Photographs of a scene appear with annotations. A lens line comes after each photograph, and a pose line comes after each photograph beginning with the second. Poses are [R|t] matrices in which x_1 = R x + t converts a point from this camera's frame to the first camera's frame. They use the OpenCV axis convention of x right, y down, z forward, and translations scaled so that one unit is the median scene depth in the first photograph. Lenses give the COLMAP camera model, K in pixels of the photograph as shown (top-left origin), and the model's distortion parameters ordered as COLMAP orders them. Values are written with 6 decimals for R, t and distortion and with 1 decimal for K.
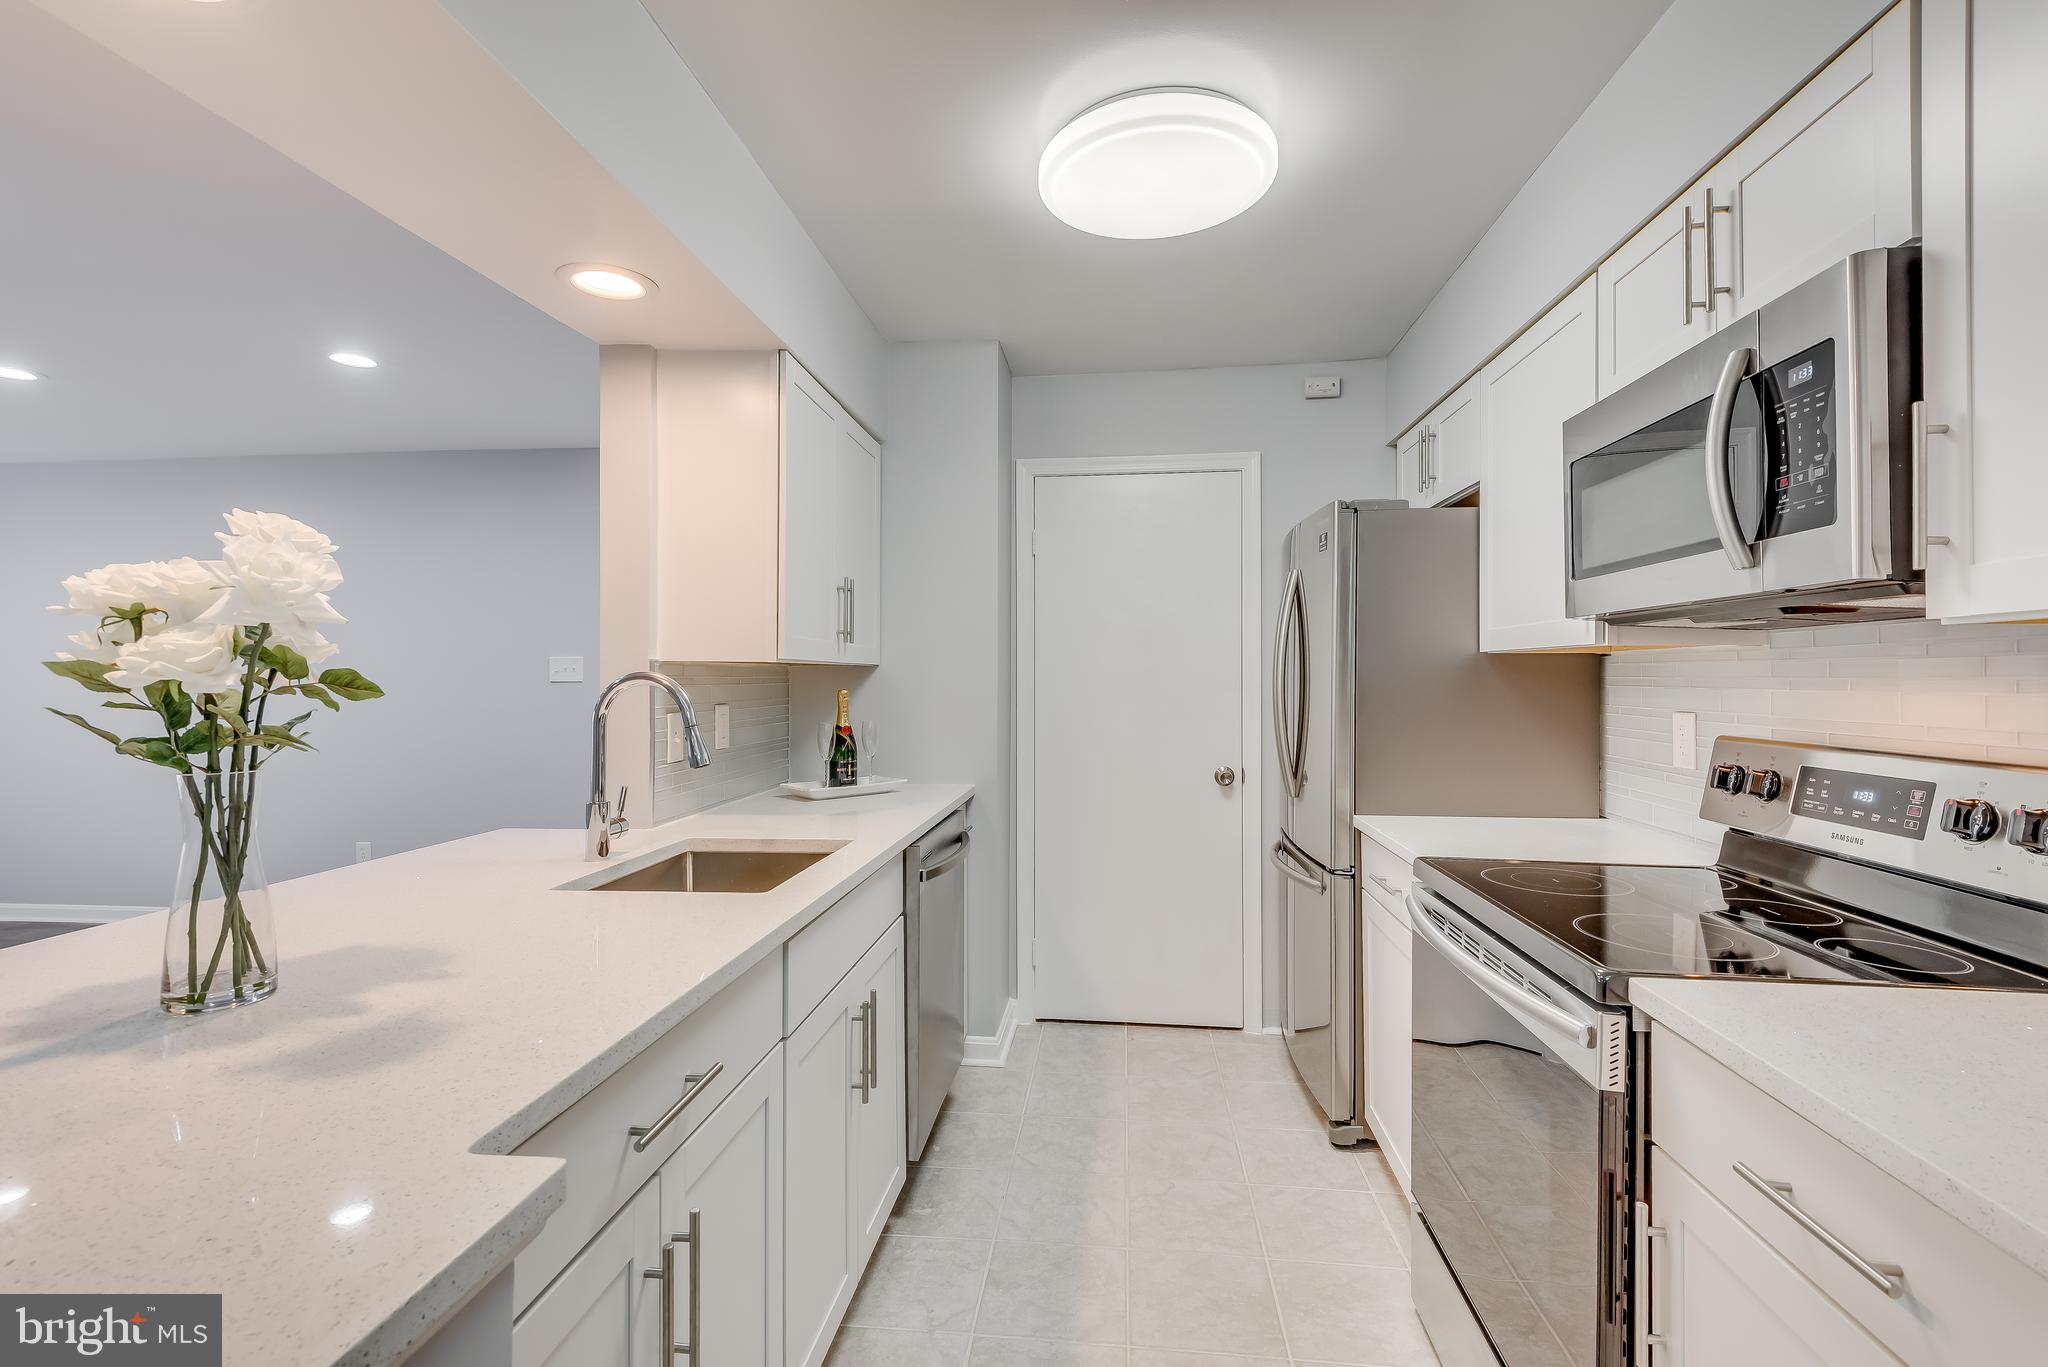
lens RADIAL K [[923.7, 0, 1034.6], [0, 923.7, 674.1], [0, 0, 1]] dist [0.036970, -0.019575]
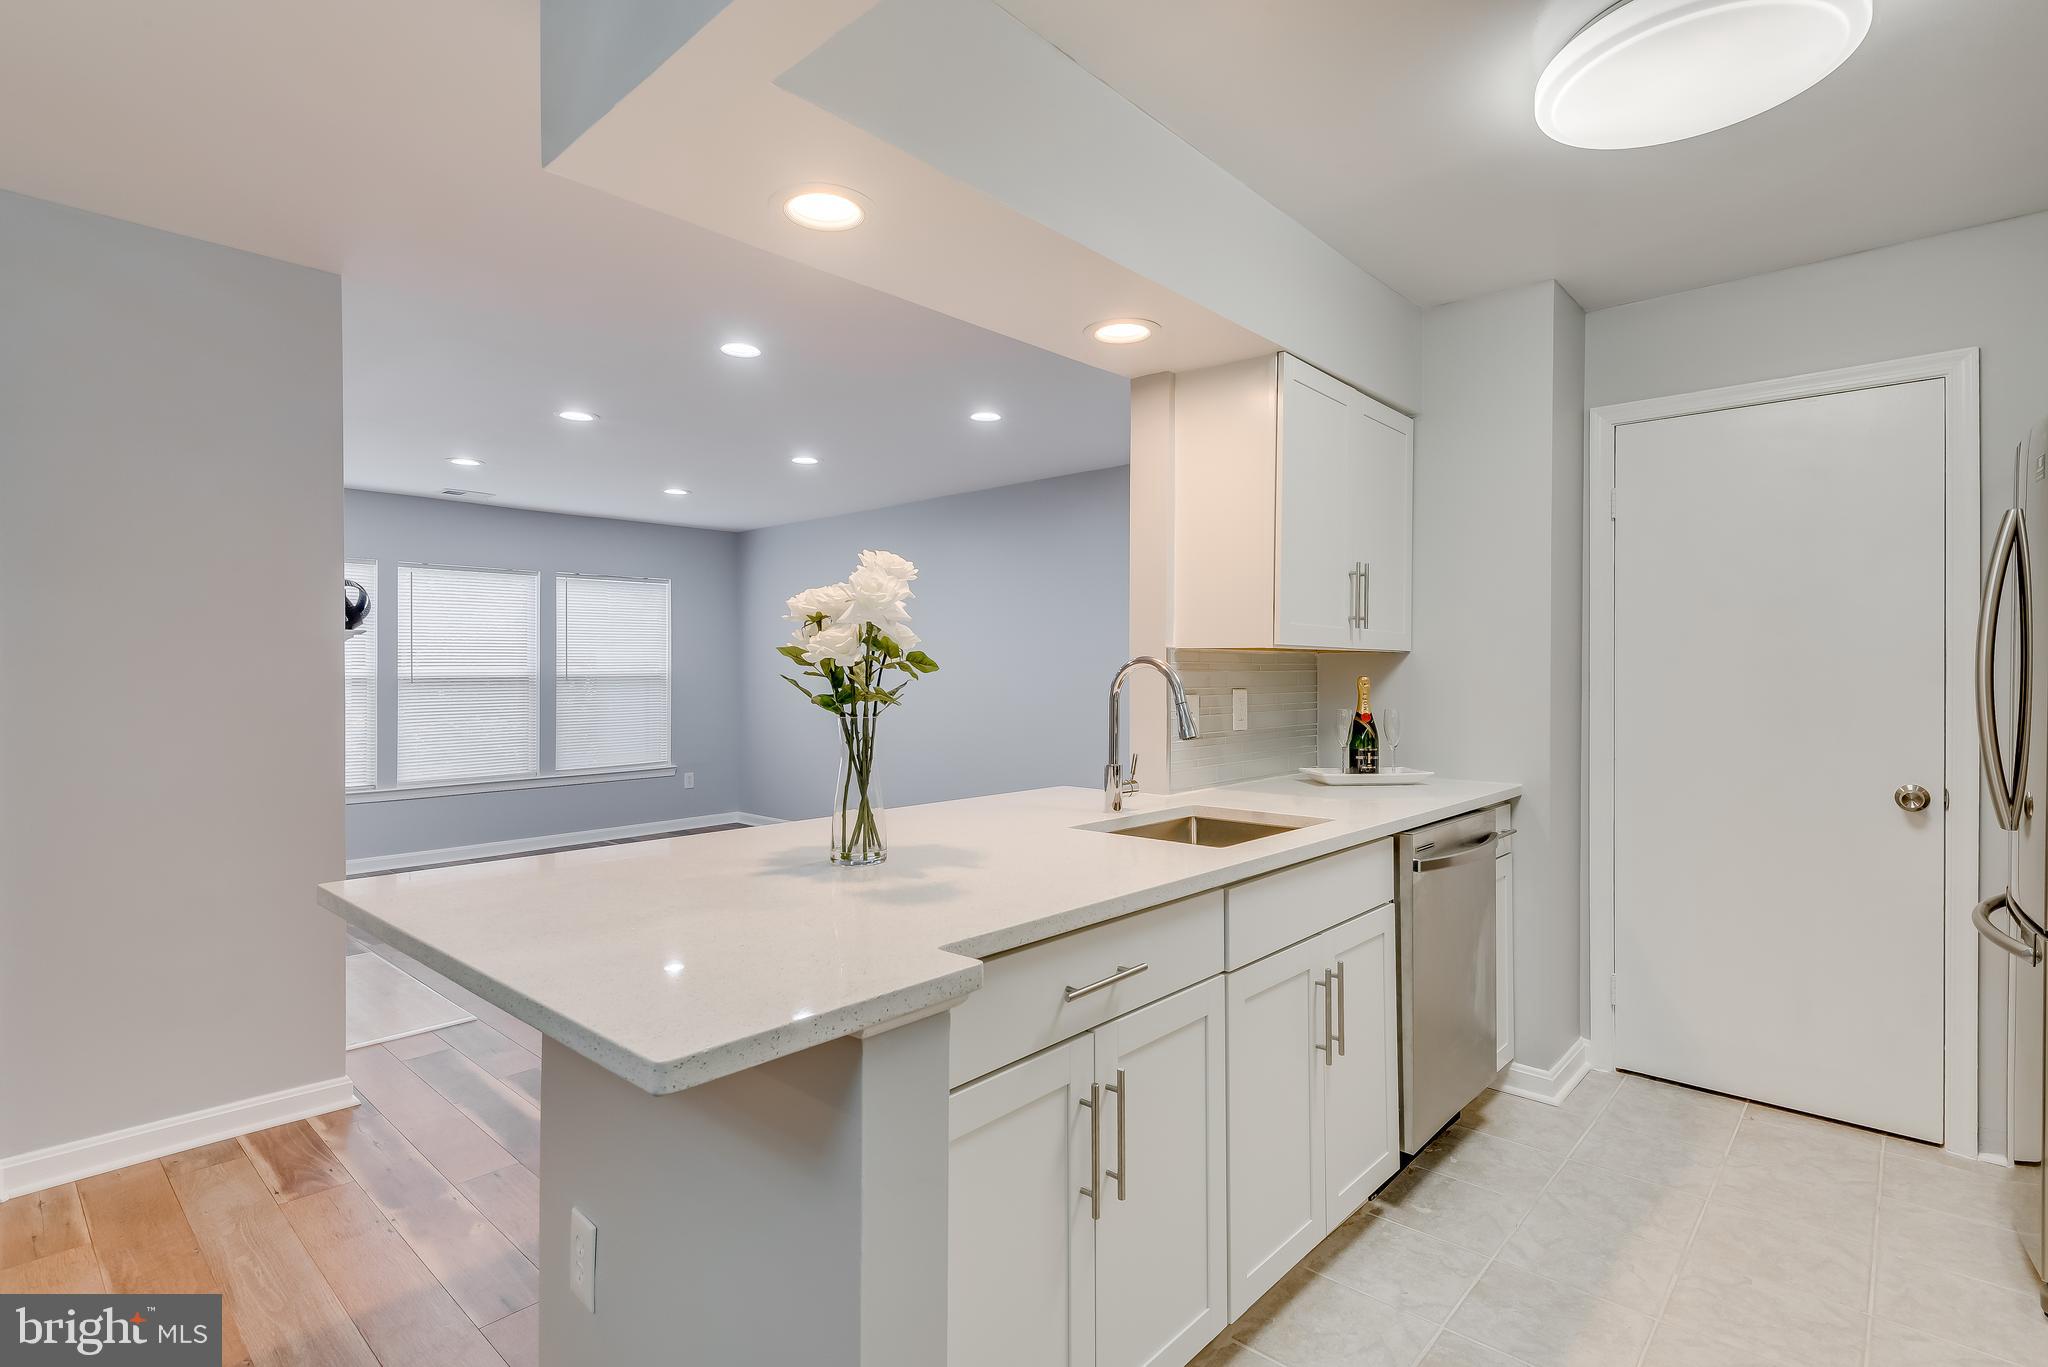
lens RADIAL K [[992.2, 0, 1008.0], [0, 992.2, 672.0], [0, 0, 1]] dist [0.010910, -0.012283]
pose [[0.797628, -0.000605, -0.603150, 0.183507], [0.002097, 0.999996, 0.001770, 0.013710], [0.603146, -0.002676, 0.797626, -0.097701]]
